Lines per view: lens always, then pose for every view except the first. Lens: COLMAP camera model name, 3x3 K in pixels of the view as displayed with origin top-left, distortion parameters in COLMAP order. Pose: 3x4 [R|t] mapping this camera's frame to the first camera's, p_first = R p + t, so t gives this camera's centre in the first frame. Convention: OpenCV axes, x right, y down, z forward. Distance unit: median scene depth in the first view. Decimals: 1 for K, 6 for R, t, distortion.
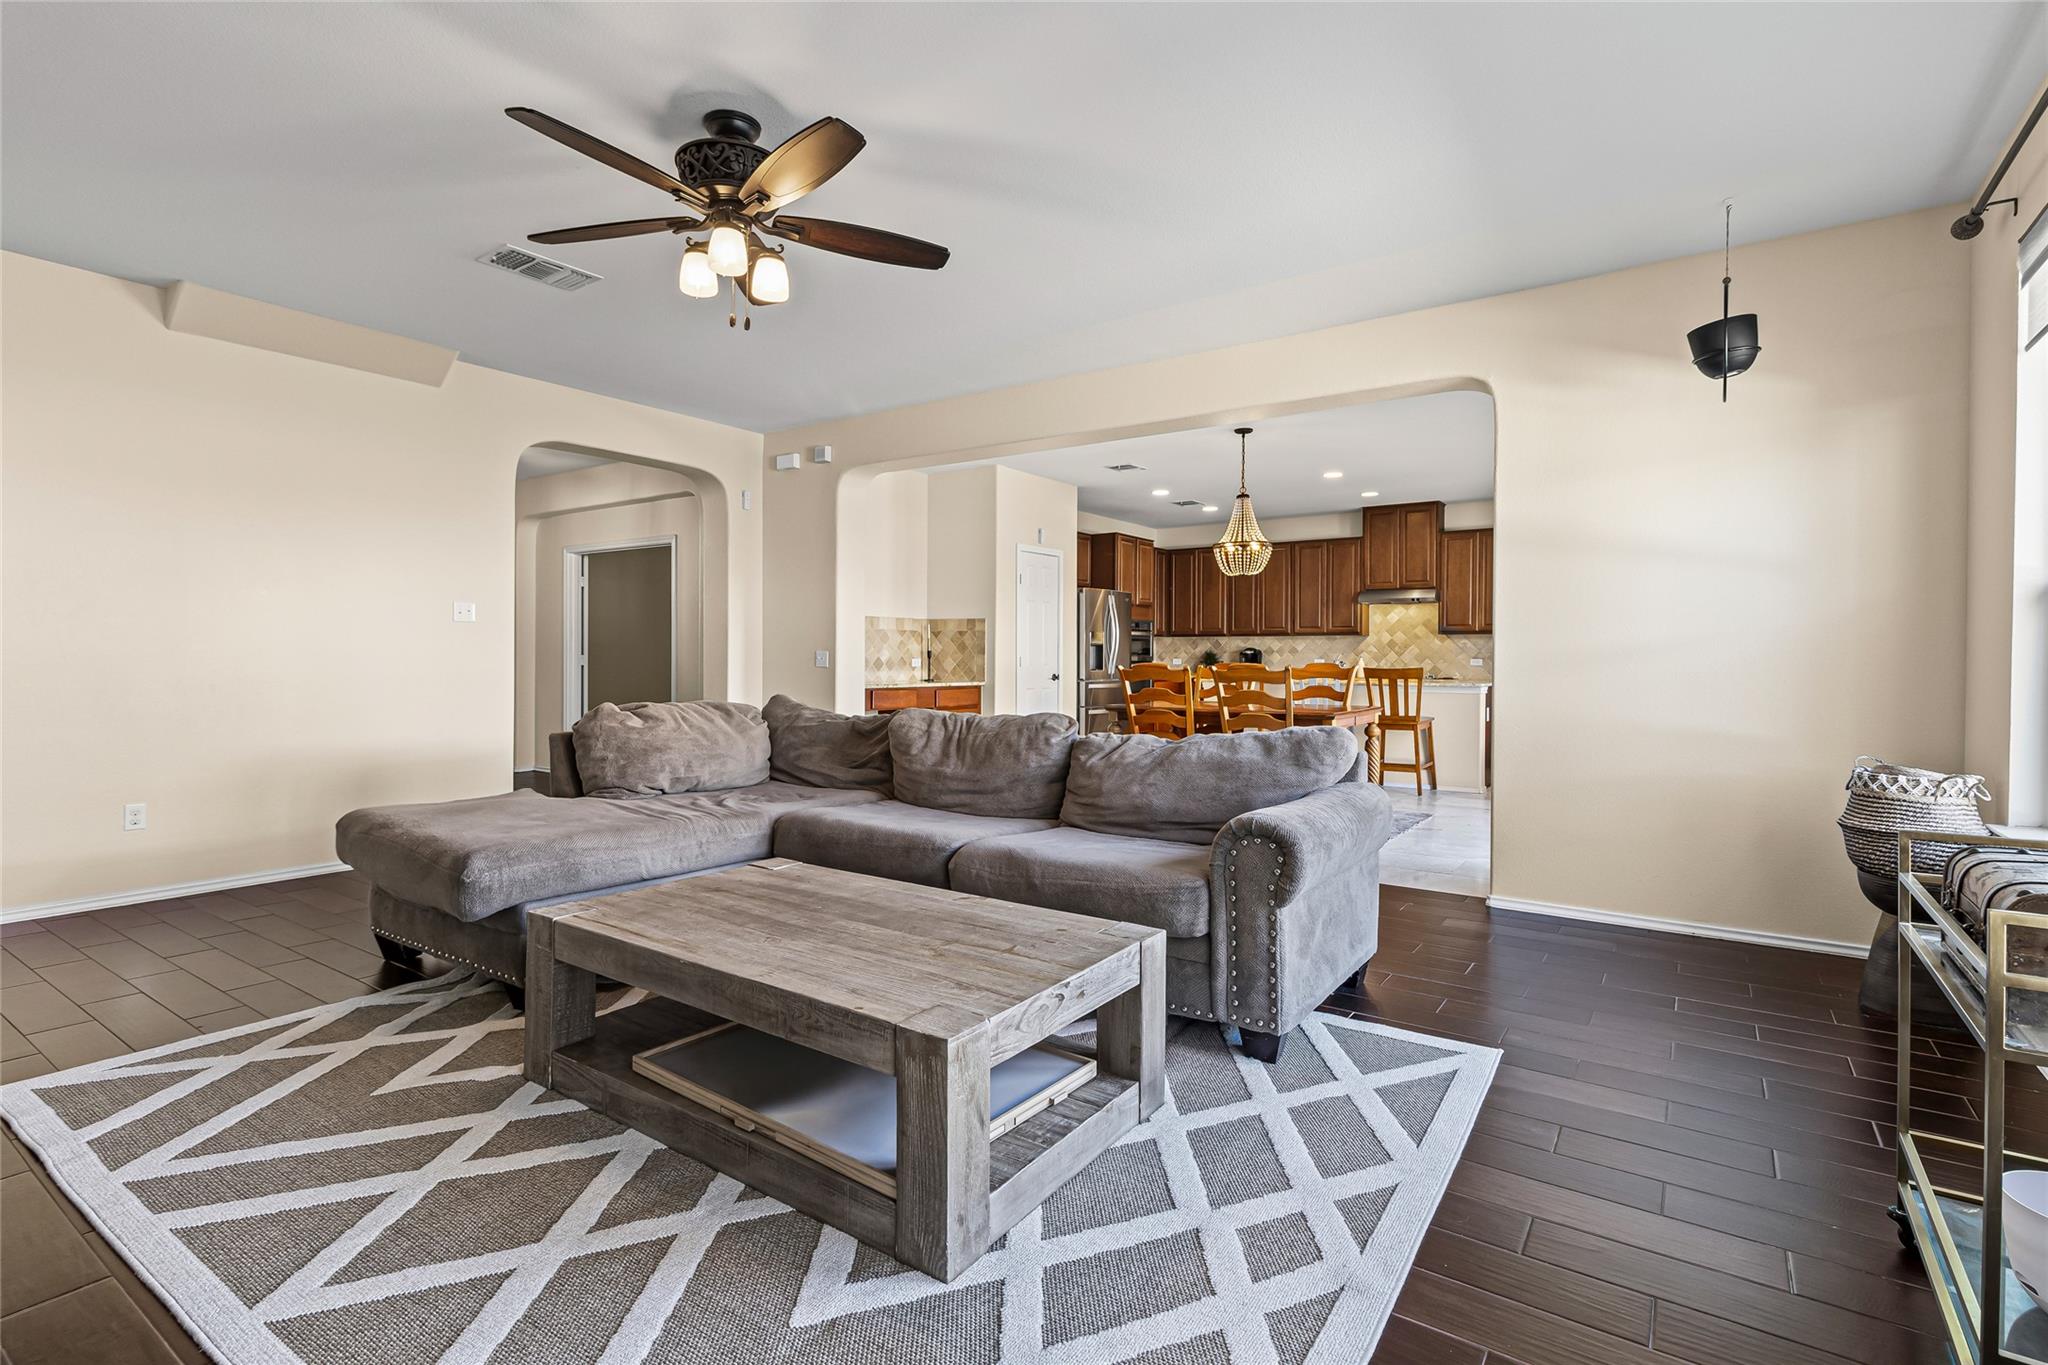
lens RADIAL K [[955.1, 0, 1007.6], [0, 955.1, 673.8], [0, 0, 1]] dist [0.001108, -0.000415]
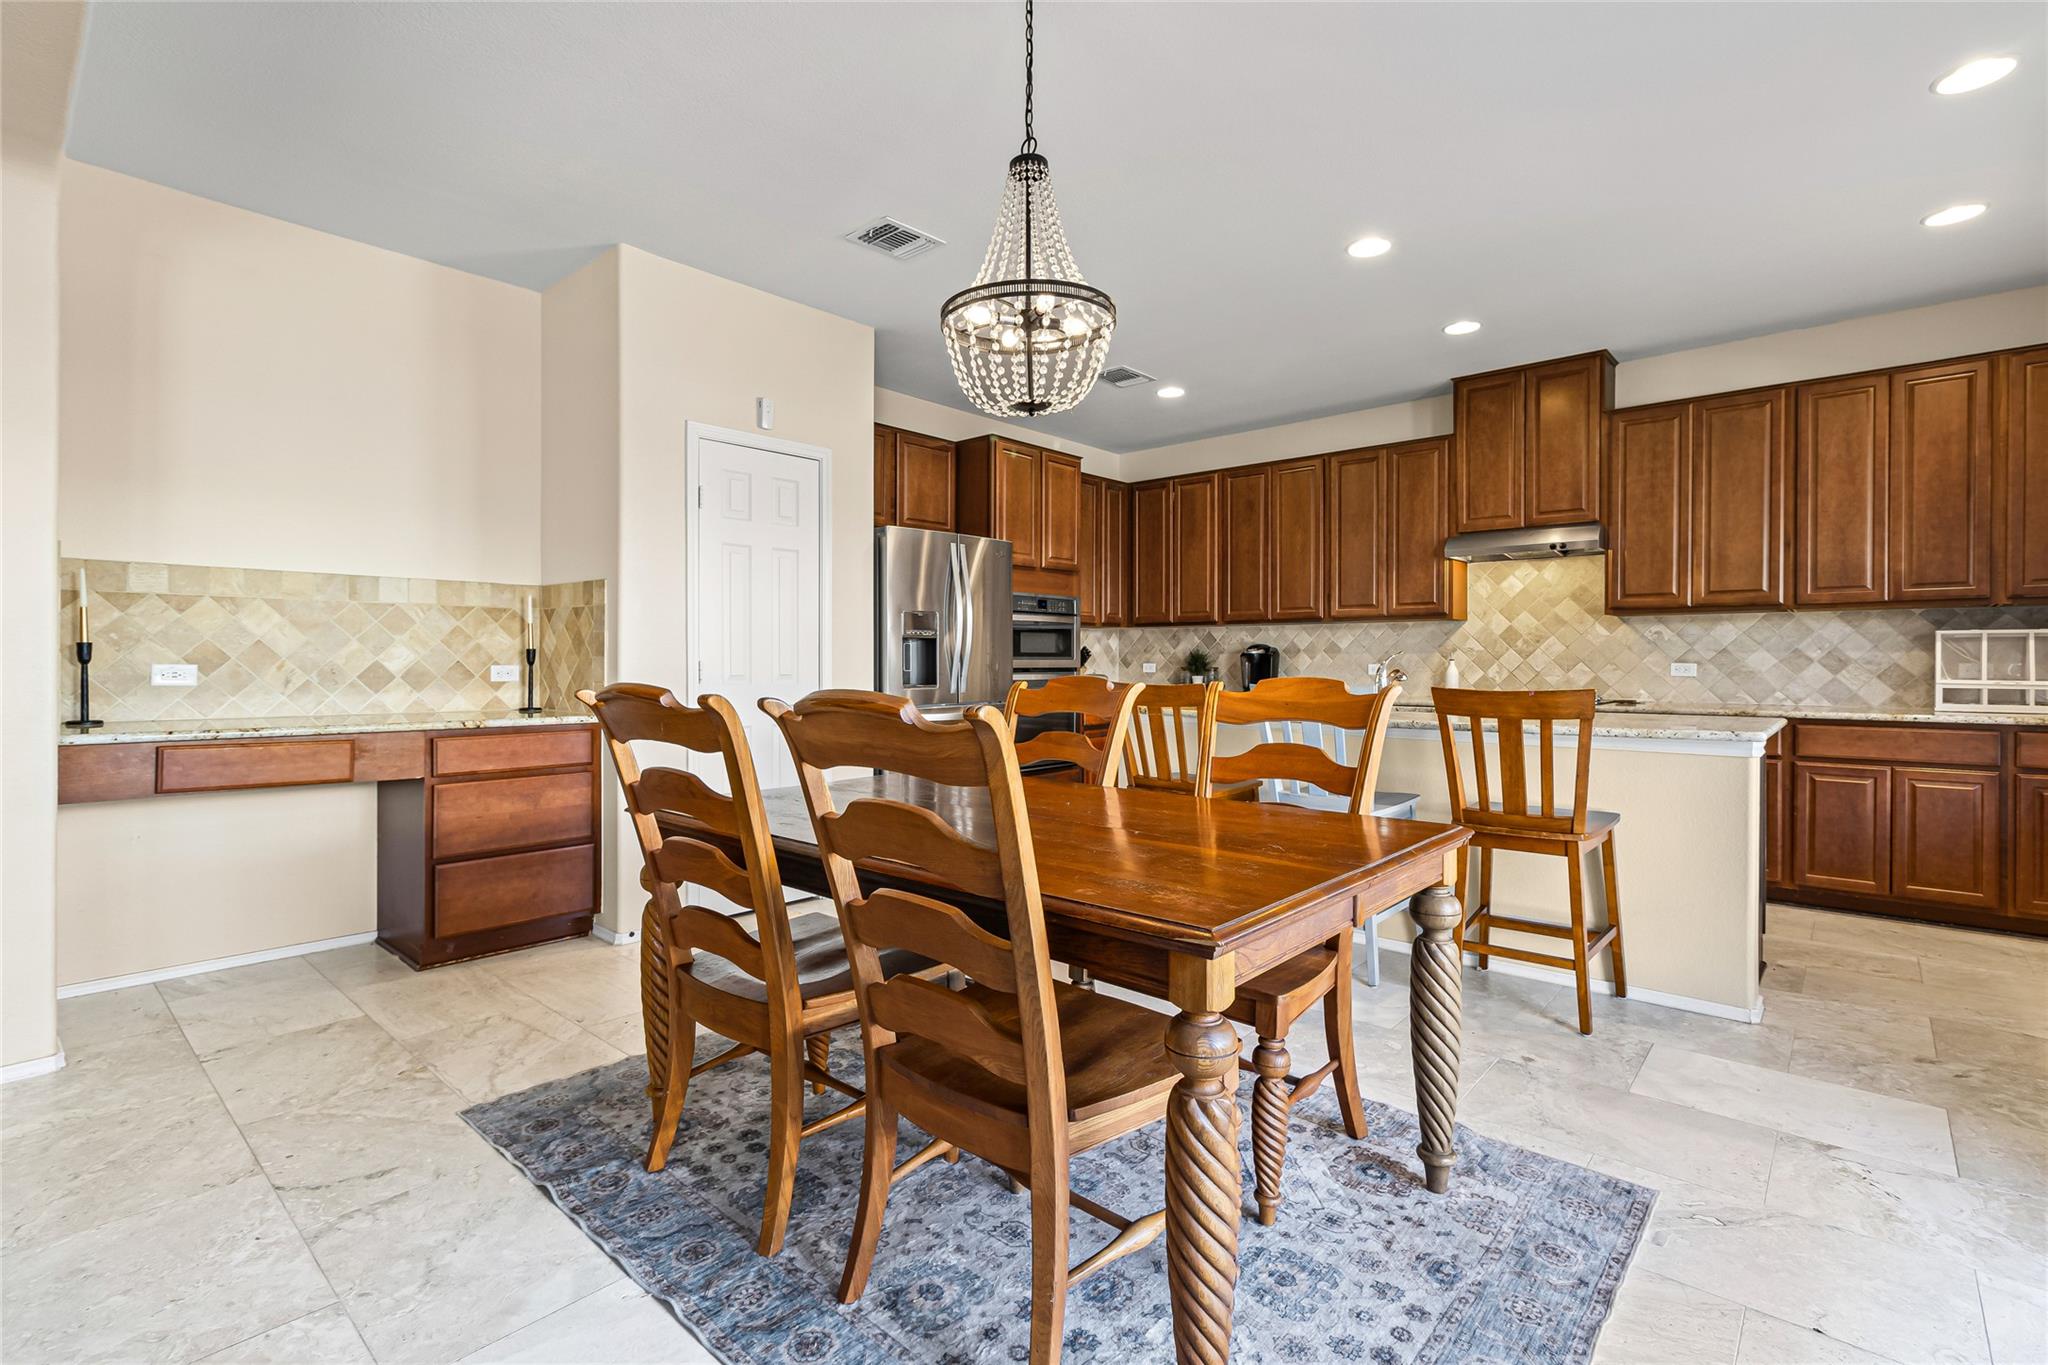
lens RADIAL K [[955.1, 0, 1041.6], [0, 955.1, 674.8], [0, 0, 1]] dist [0.001108, -0.000415]
pose [[0.997093, -0.001245, -0.076189, 0.190308], [0.000990, 0.999994, -0.003382, -0.007856], [0.076192, 0.003297, 0.997088, 0.468450]]
